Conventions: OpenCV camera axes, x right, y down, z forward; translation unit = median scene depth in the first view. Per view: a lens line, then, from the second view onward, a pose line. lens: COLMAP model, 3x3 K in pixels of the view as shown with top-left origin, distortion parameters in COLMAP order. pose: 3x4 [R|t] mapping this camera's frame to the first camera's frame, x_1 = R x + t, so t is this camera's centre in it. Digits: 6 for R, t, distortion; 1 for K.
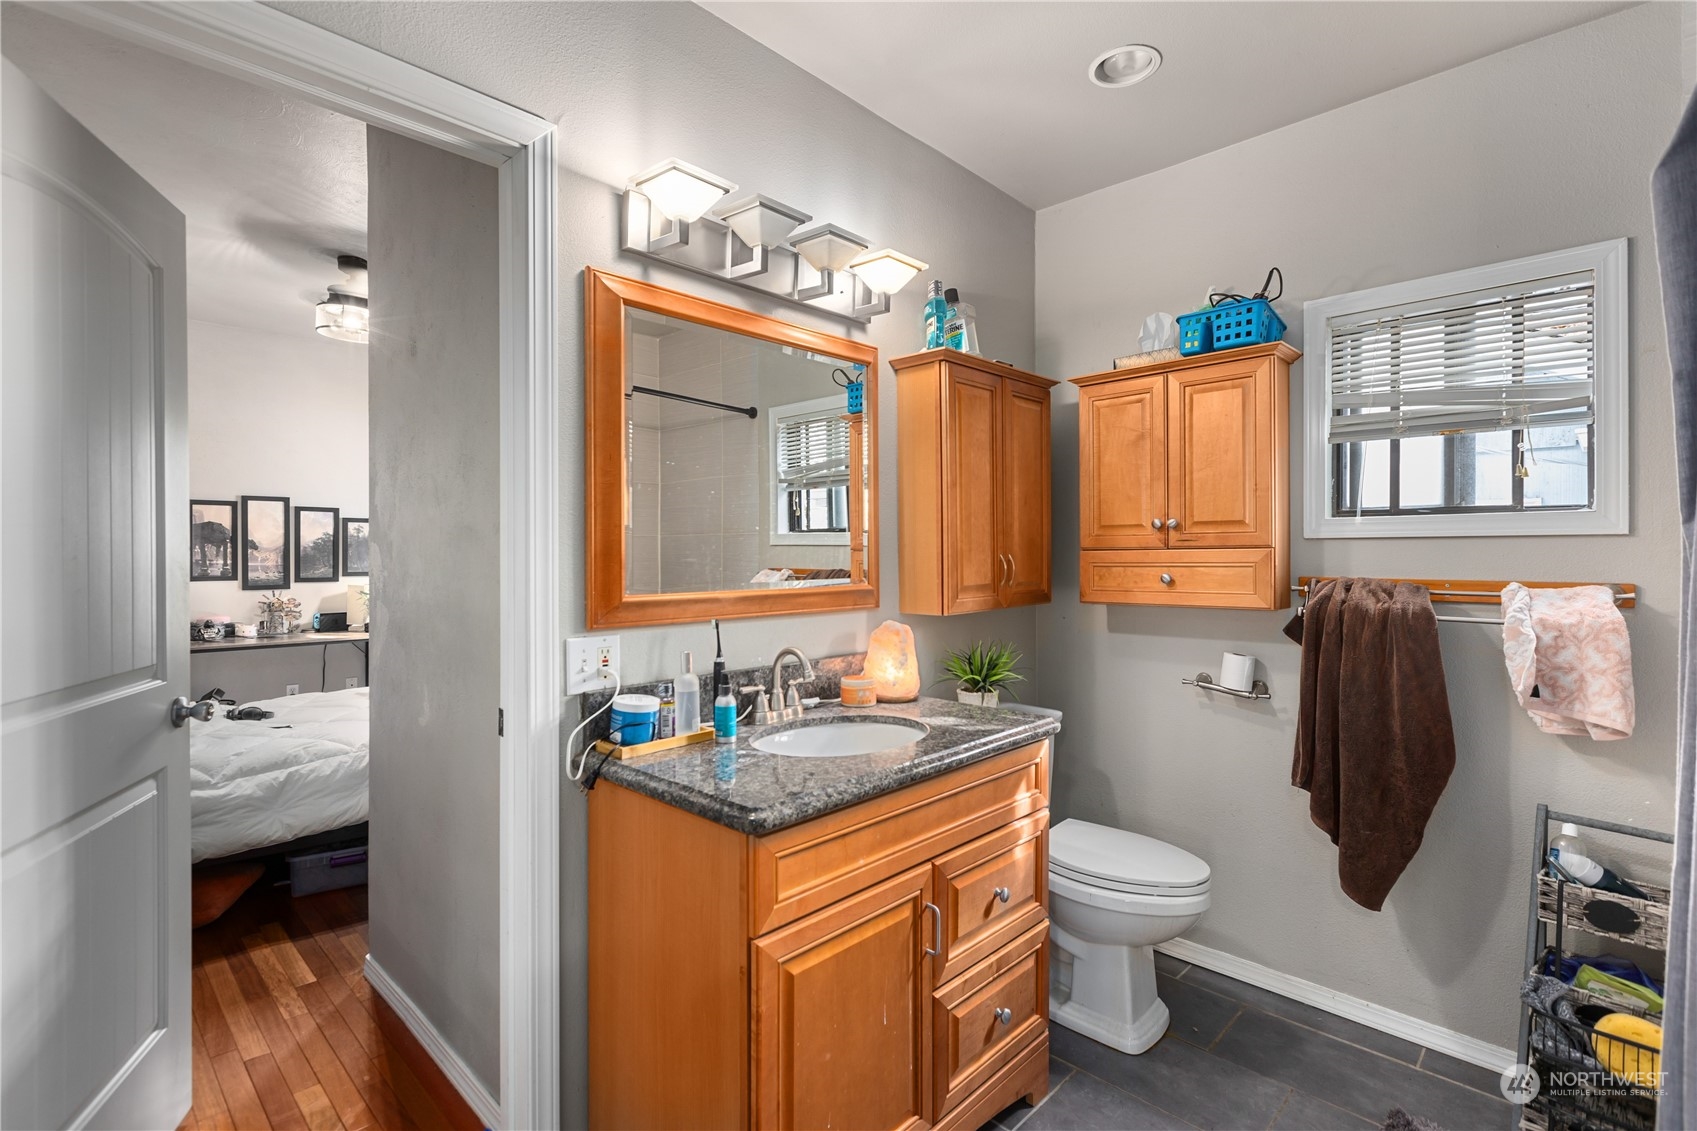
lens RADIAL K [[765.9, 0, 859.6], [0, 765.9, 562.2], [0, 0, 1]] dist [-0.000005, -0.000181]
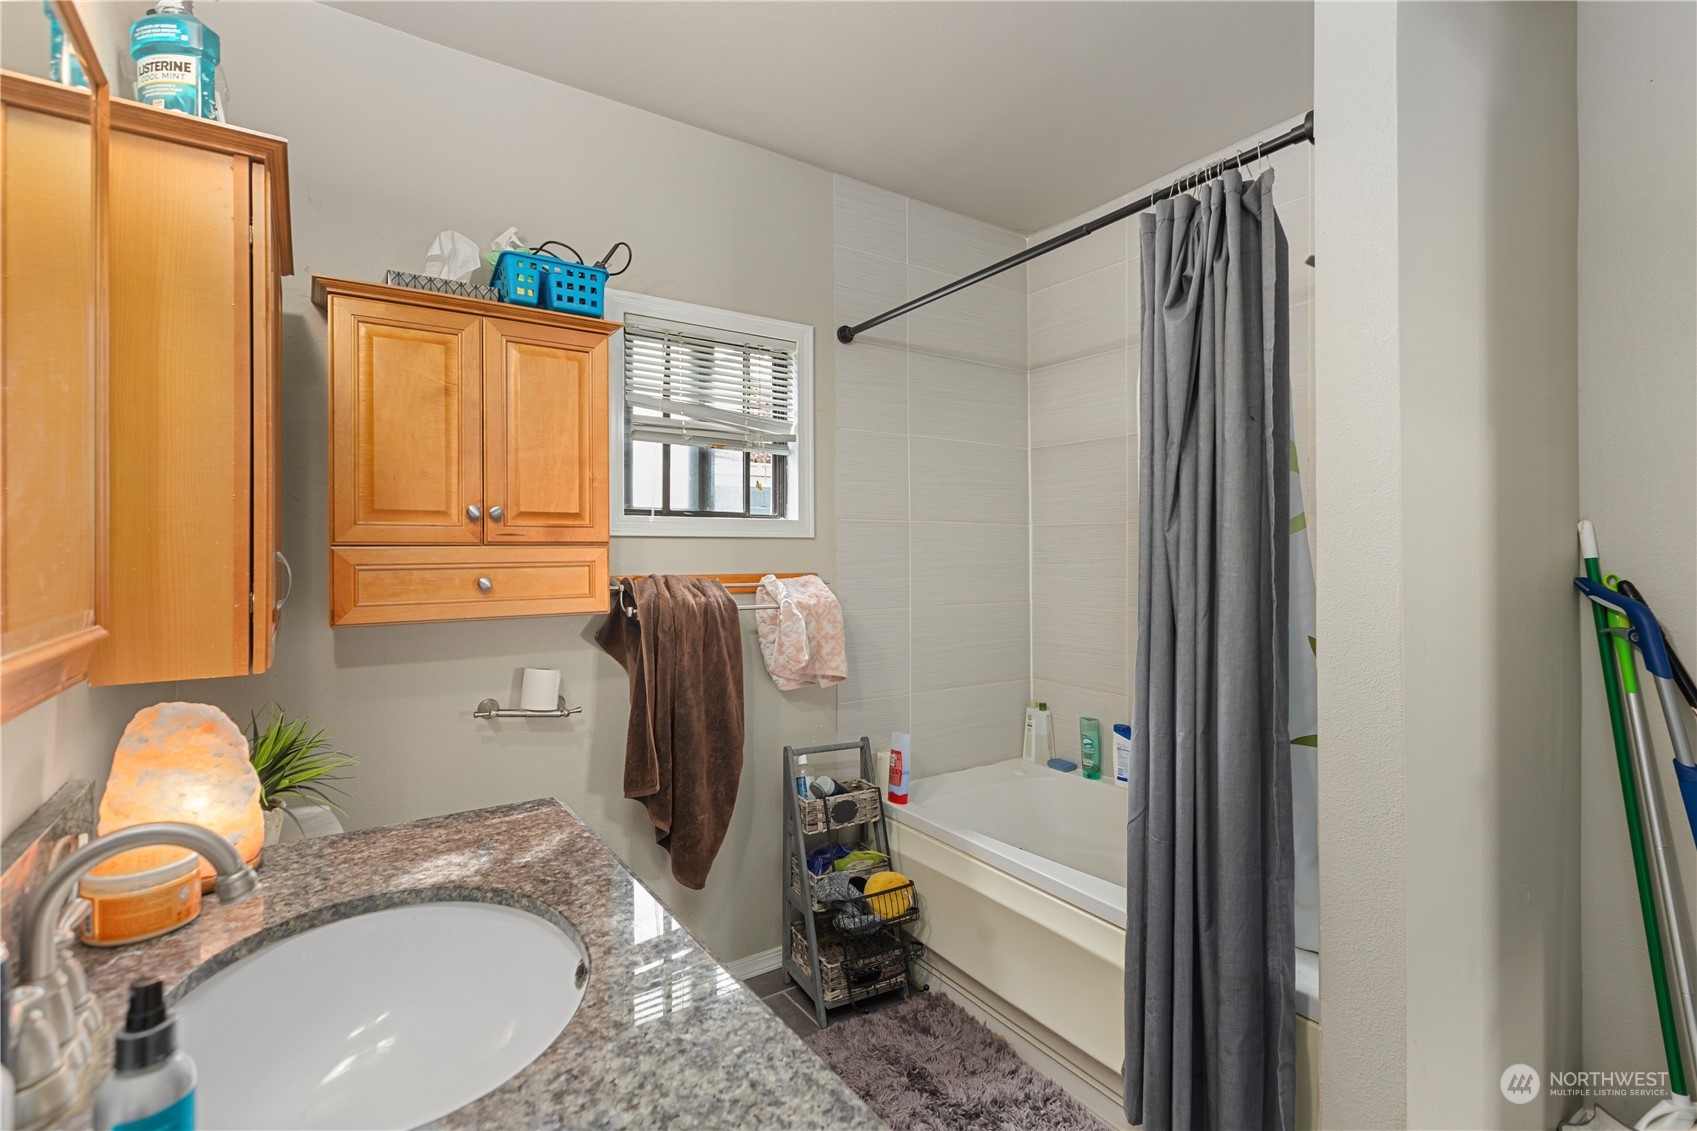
lens RADIAL K [[765.9, 0, 852.7], [0, 765.9, 551.7], [0, 0, 1]] dist [-0.000005, -0.000181]
pose [[0.223688, -0.000740, 0.974660, -0.293415], [0.009243, 0.999956, -0.001362, -0.007169], [-0.974617, 0.009313, 0.223685, 0.518118]]
